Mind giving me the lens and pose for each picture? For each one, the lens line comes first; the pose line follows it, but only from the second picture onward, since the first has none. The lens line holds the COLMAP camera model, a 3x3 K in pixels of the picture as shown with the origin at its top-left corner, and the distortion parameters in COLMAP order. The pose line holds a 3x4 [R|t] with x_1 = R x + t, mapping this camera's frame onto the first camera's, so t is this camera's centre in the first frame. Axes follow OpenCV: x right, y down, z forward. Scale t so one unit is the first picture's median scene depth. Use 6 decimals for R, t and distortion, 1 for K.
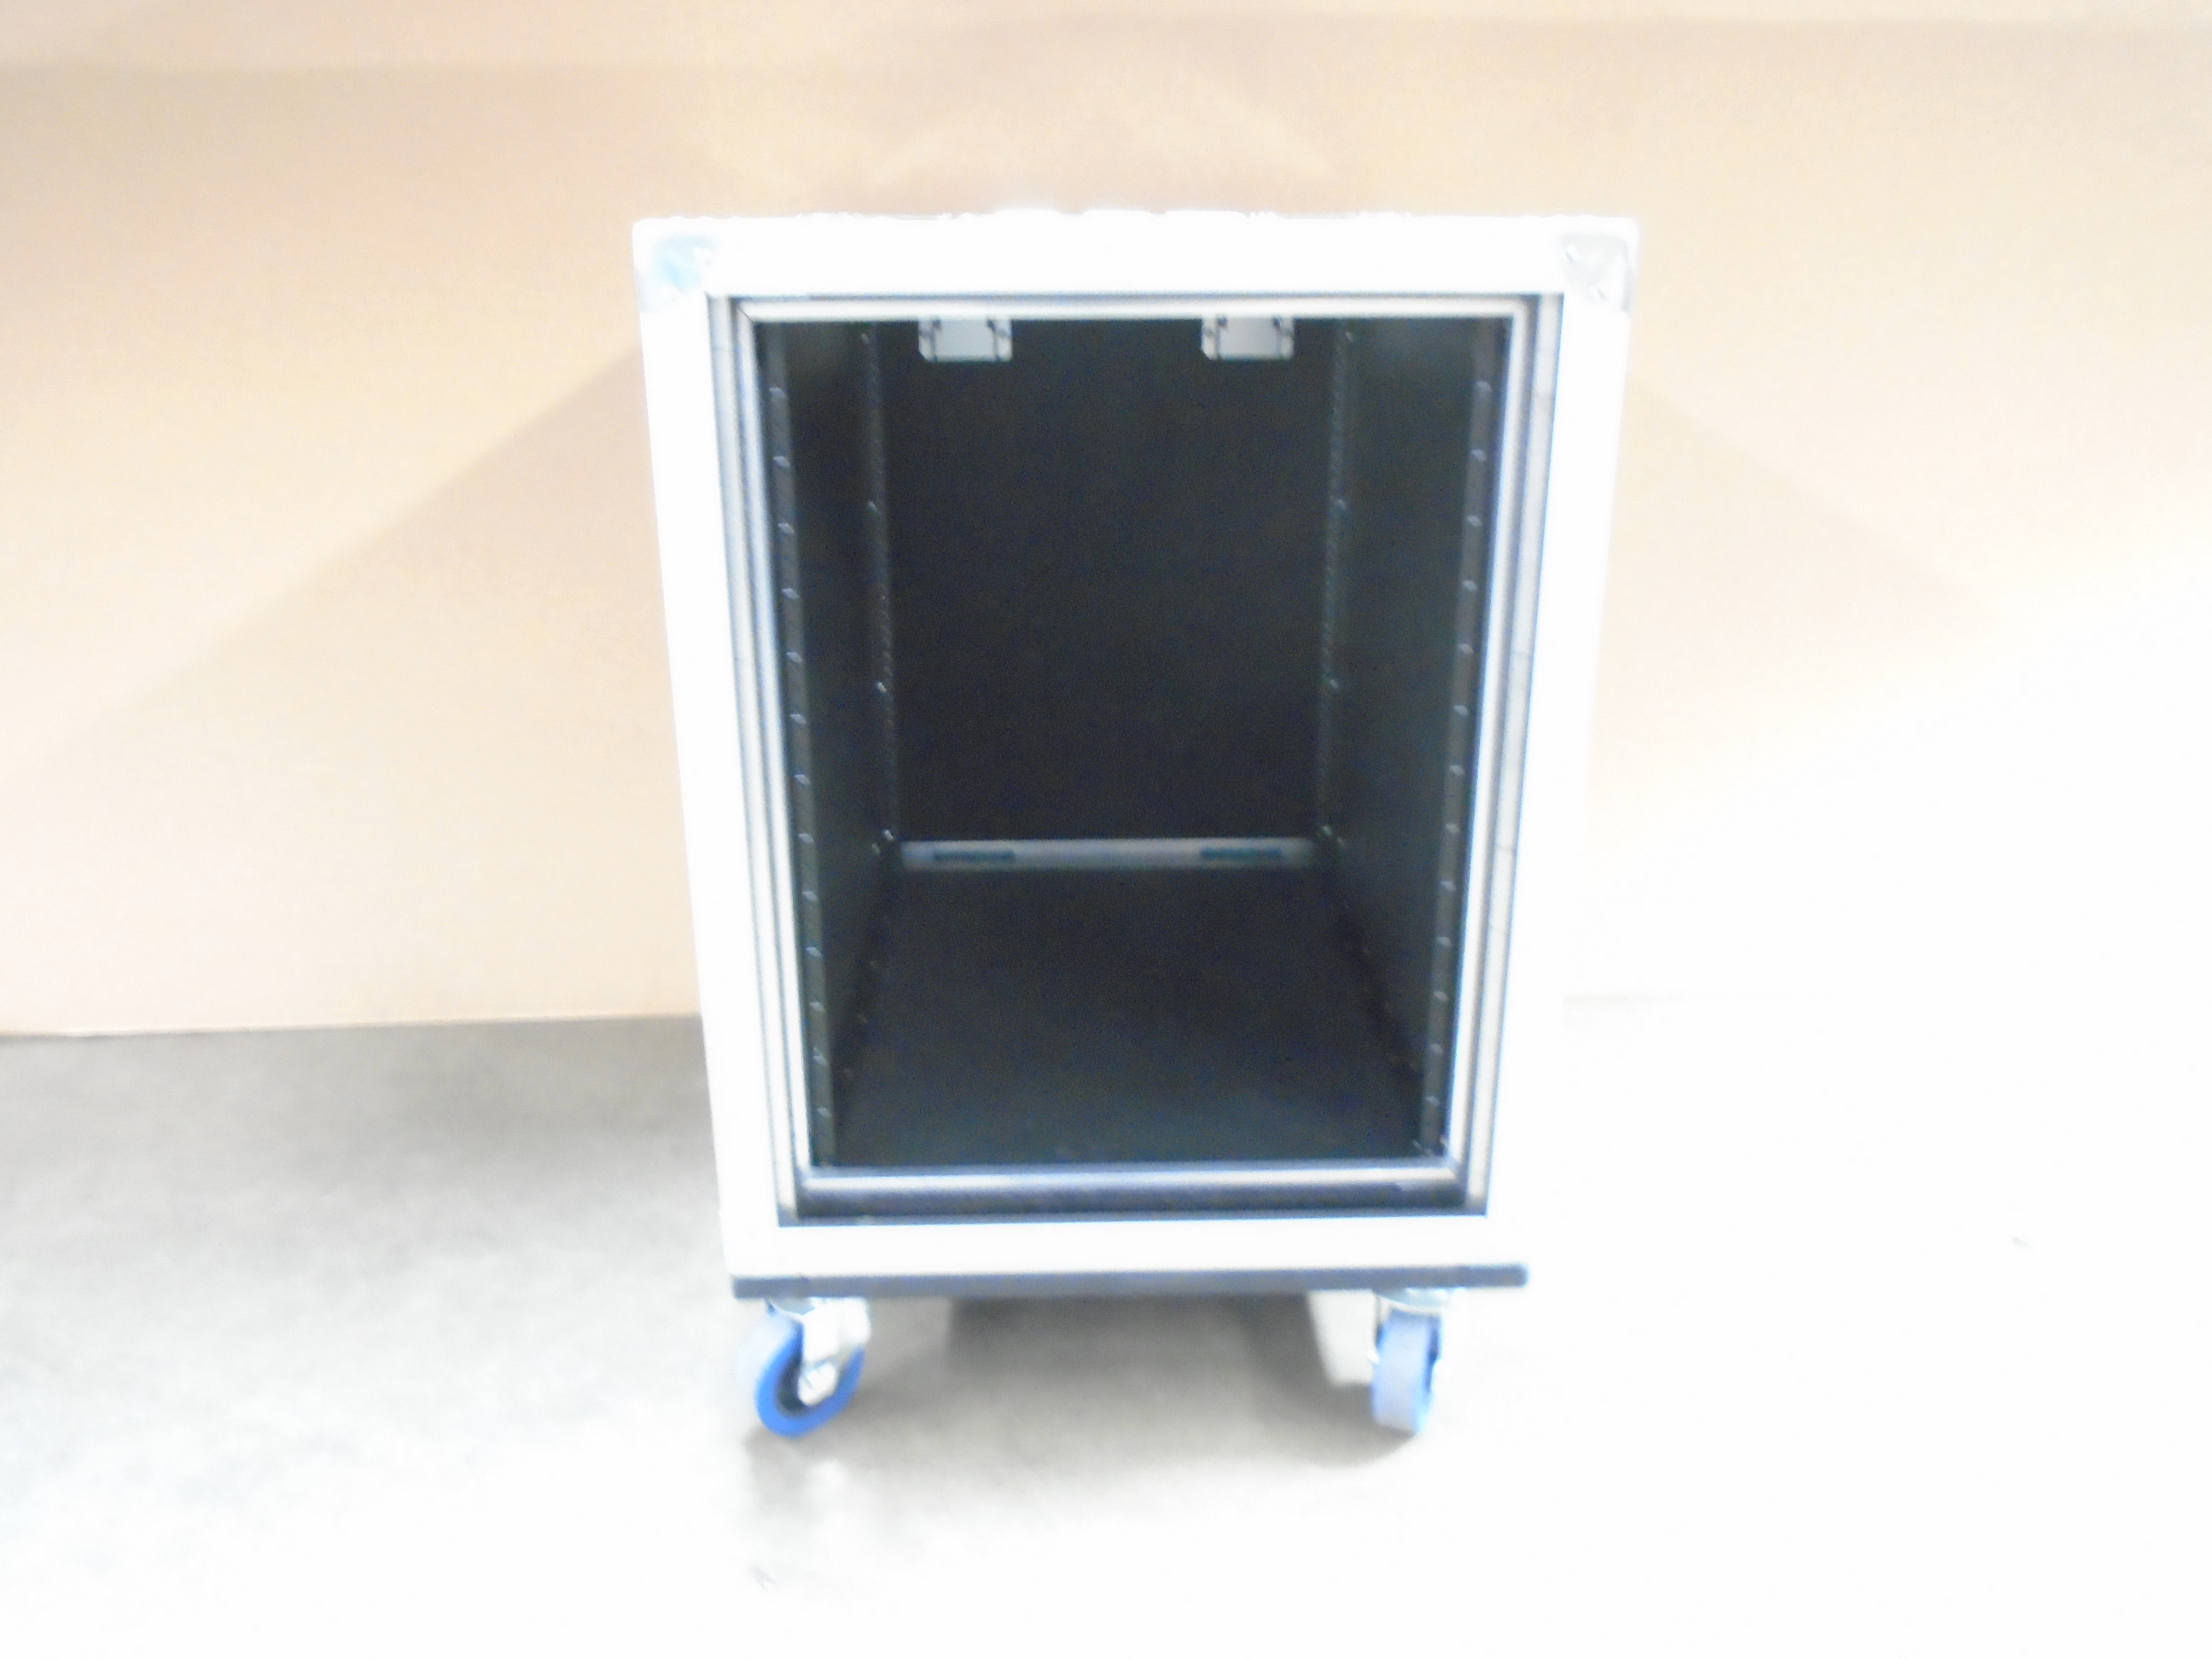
lens RADIAL K [[1713.0, 0, 1106.0], [0, 1713.0, 829.5], [0, 0, 1]] dist [-0.000597, -0.004718]
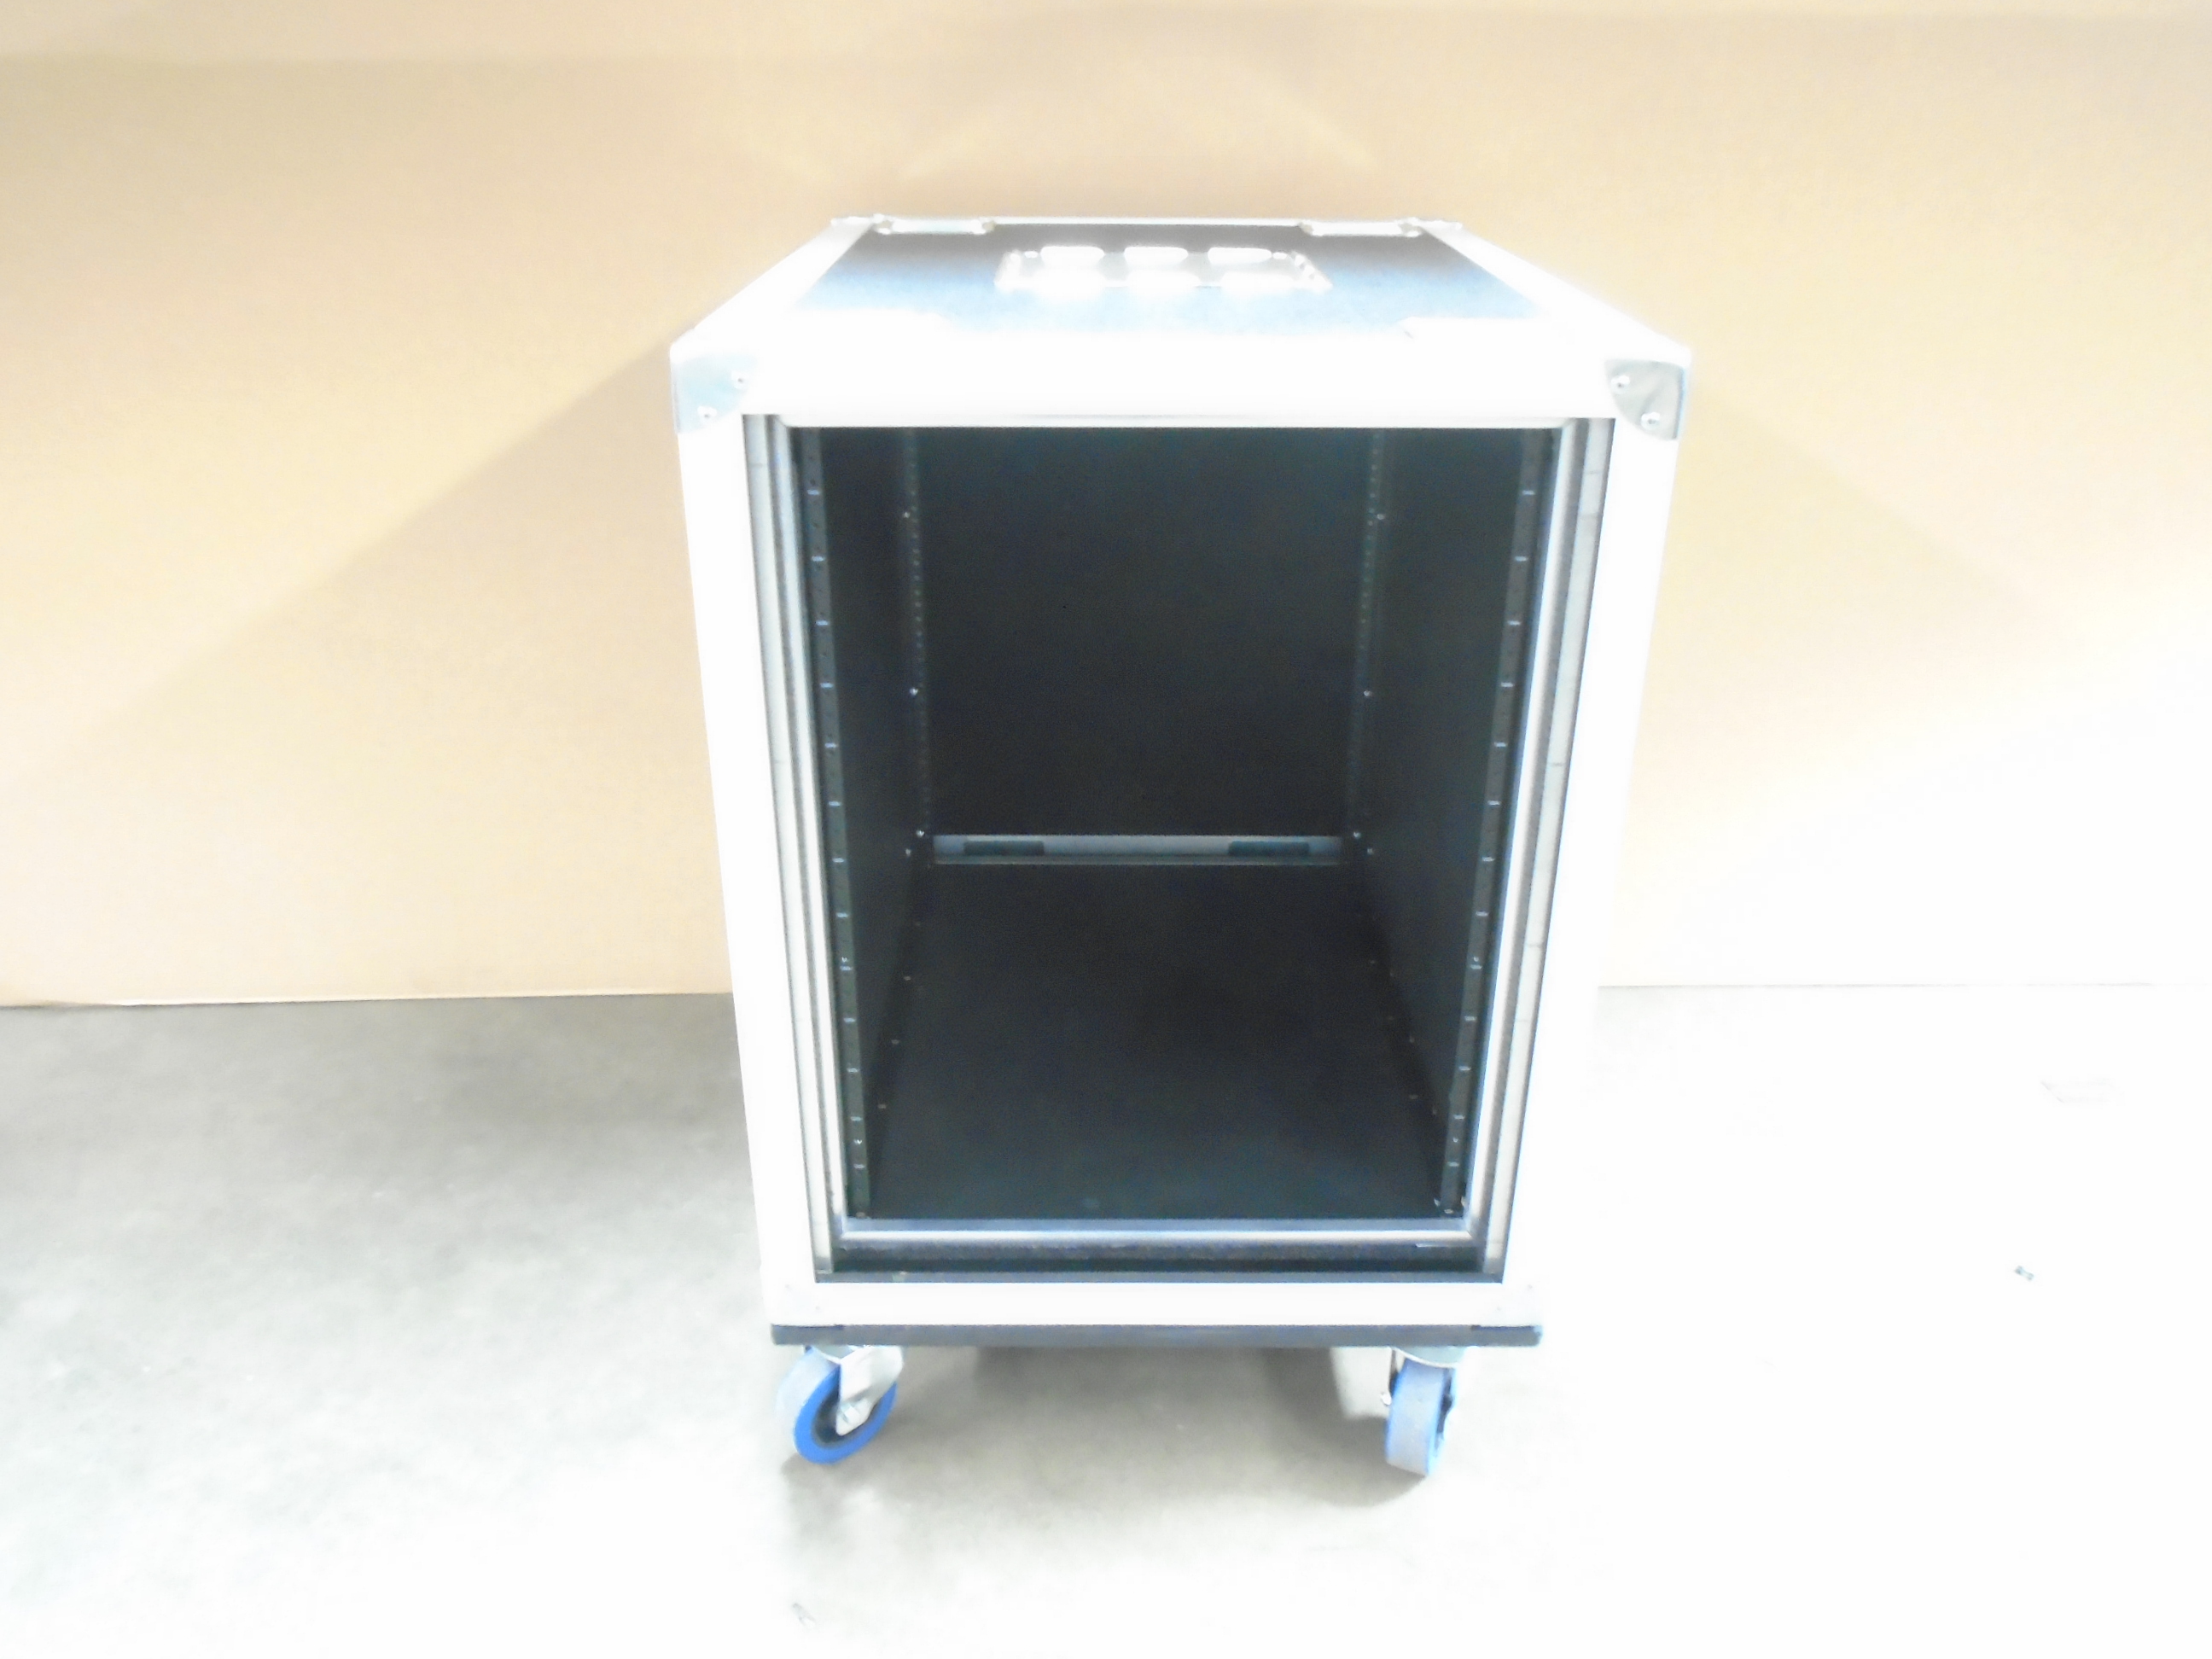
lens RADIAL K [[1713.0, 0, 1106.0], [0, 1713.0, 829.5], [0, 0, 1]] dist [-0.000597, -0.004718]
pose [[0.999798, 0.014706, -0.013708, -0.005464], [-0.013333, 0.995350, 0.095394, -0.134093], [0.015047, -0.095192, 0.995345, -0.001225]]
